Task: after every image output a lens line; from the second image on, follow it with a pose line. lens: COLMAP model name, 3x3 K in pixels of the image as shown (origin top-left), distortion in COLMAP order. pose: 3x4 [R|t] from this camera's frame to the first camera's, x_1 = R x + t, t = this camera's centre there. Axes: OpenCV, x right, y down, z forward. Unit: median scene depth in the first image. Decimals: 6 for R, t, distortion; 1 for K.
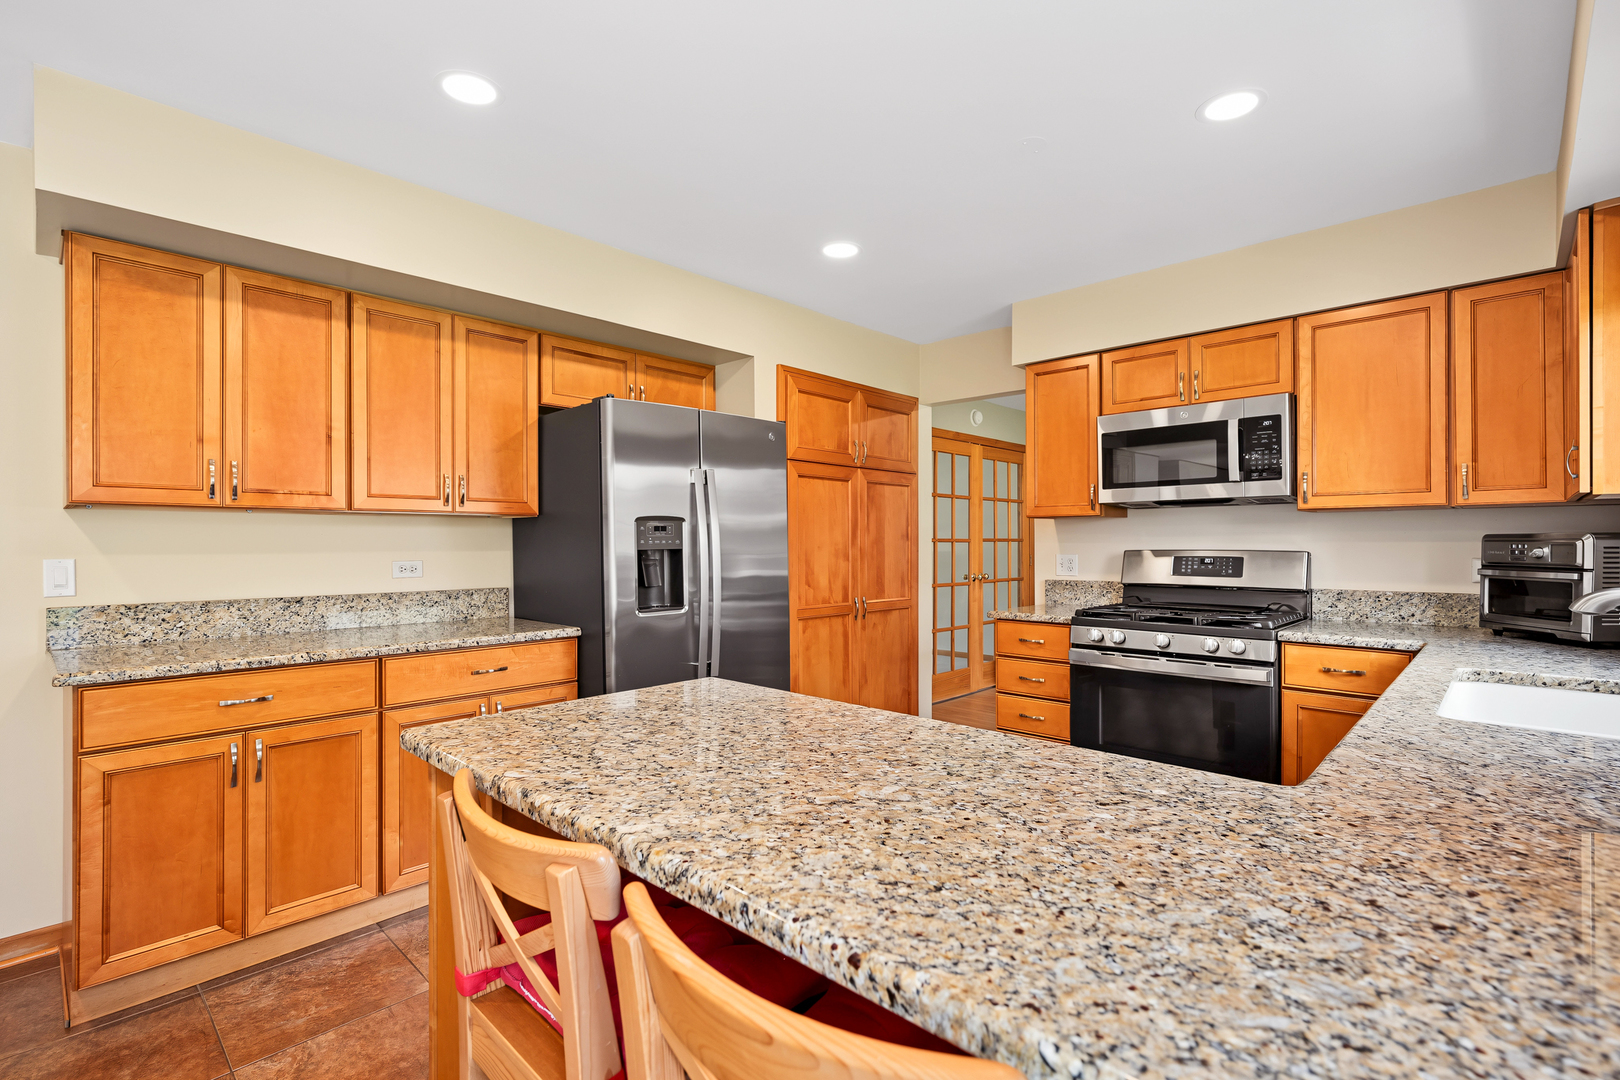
lens RADIAL K [[751.2, 0, 811.0], [0, 751.2, 546.3], [0, 0, 1]] dist [0.004084, -0.000568]
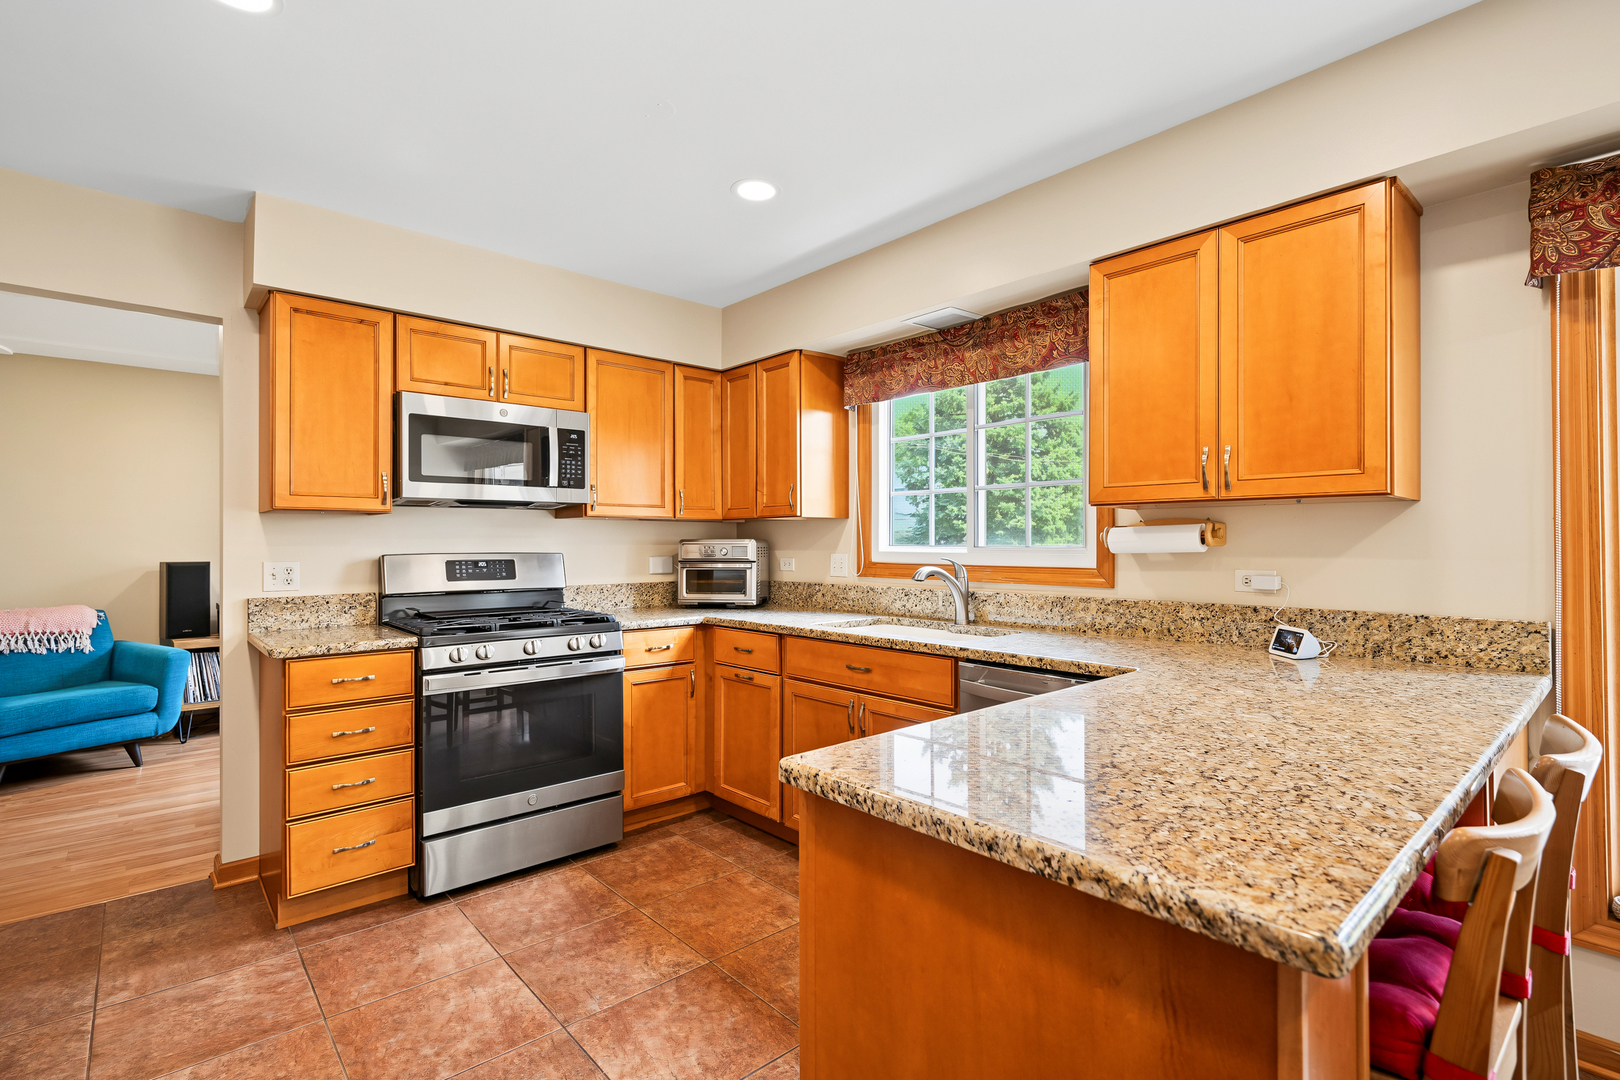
lens RADIAL K [[751.2, 0, 808.4], [0, 751.2, 535.6], [0, 0, 1]] dist [0.004084, -0.000568]
pose [[0.087055, 0.014358, 0.996100, -0.456856], [0.007426, 0.999859, -0.015061, 0.000237], [-0.996176, 0.008708, 0.086936, 0.563669]]
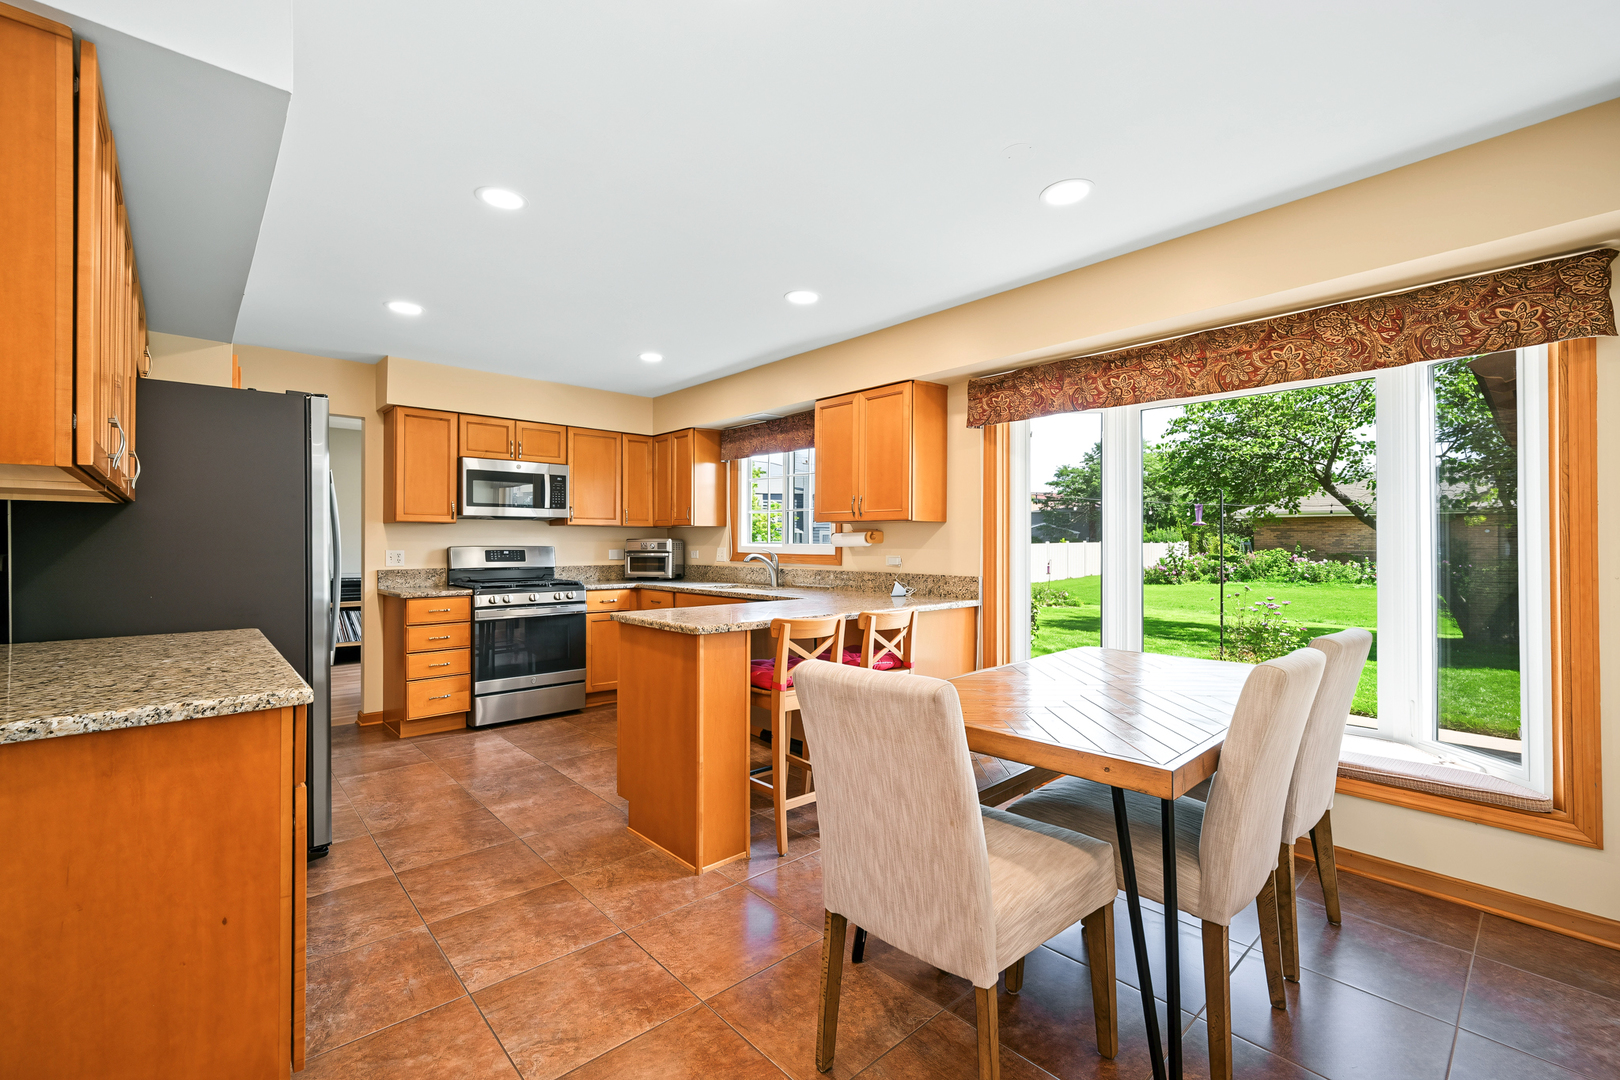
lens RADIAL K [[685.0, 0, 809.4], [0, 685.0, 537.4], [0, 0, 1]] dist [0.003354, -0.000590]
pose [[0.073877, 0.012105, 0.997194, -1.075913], [0.003633, 0.999916, -0.012408, 0.007990], [-0.997261, 0.004540, 0.073827, 0.240953]]
